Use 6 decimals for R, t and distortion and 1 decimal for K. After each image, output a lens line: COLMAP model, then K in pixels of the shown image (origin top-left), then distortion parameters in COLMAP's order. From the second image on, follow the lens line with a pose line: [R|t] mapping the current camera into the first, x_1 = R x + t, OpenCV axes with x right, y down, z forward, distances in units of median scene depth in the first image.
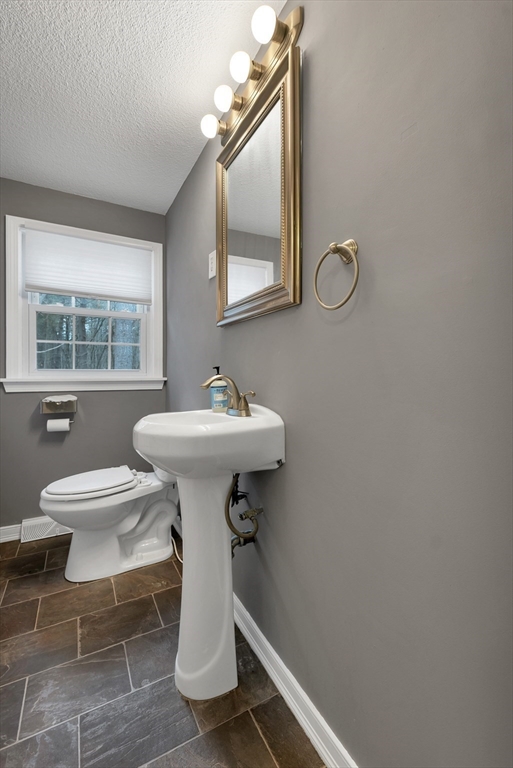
lens RADIAL K [[330.5, 0, 257.4], [0, 330.5, 378.5], [0, 0, 1]] dist [-0.001104, -0.000269]
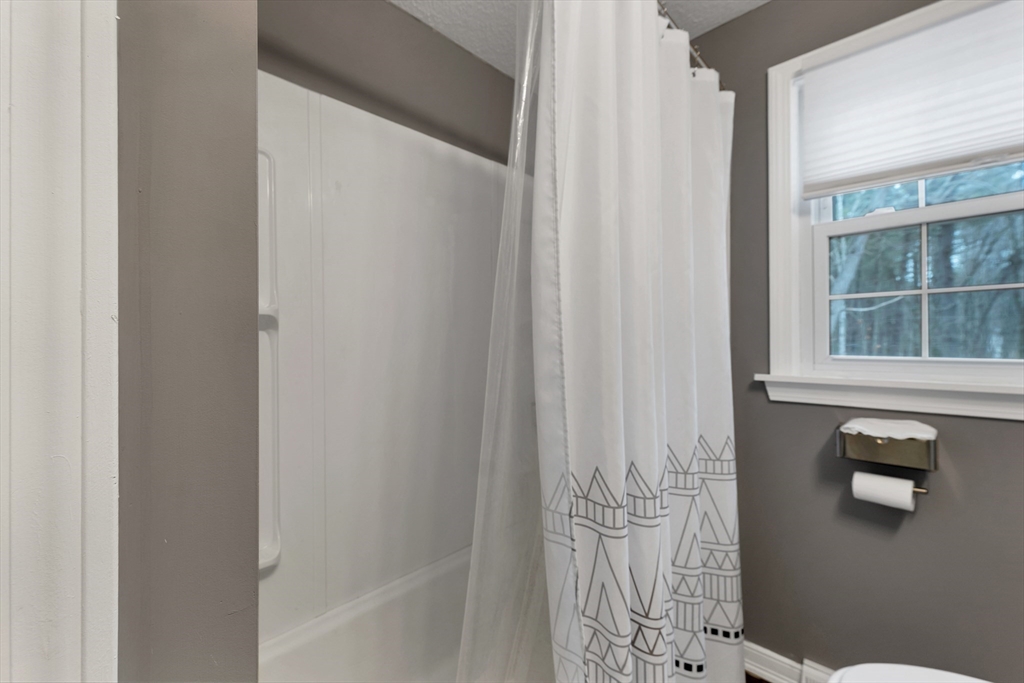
lens RADIAL K [[434.9, 0, 511.6], [0, 434.9, 335.2], [0, 0, 1]] dist [0.008058, -0.000149]
pose [[0.297634, -0.015963, -0.954547, -0.241479], [-0.007319, 0.999793, -0.019002, -0.052988], [0.954652, 0.012642, 0.297455, 0.444937]]
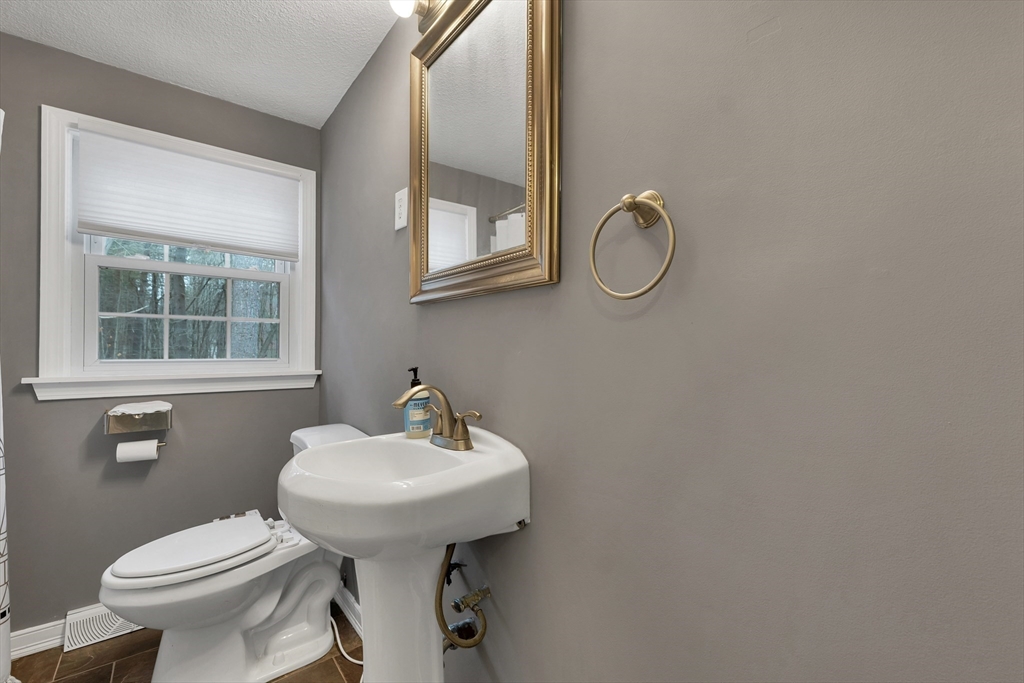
lens RADIAL K [[429.9, 0, 508.6], [0, 429.9, 350.6], [0, 0, 1]] dist [0.000863, 0.000288]
pose [[0.986106, 0.003122, 0.166087, -0.061091], [-0.001345, 0.999941, -0.010809, -0.046696], [-0.166111, 0.010436, 0.986052, 0.104552]]
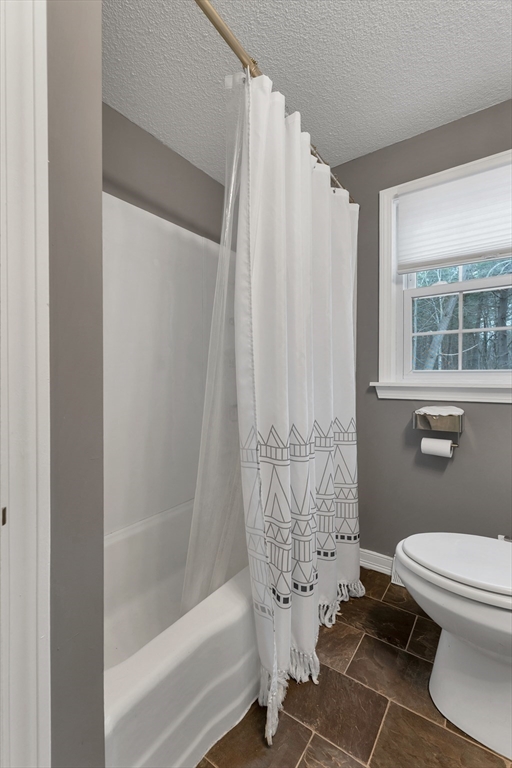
lens RADIAL K [[330.5, 0, 256.9], [0, 330.5, 378.5], [0, 0, 1]] dist [-0.001104, -0.000269]
pose [[0.429550, 0.004018, -0.903034, -0.137025], [-0.010958, 0.999940, -0.000764, -0.006056], [0.902977, 0.010224, 0.429568, 0.390824]]
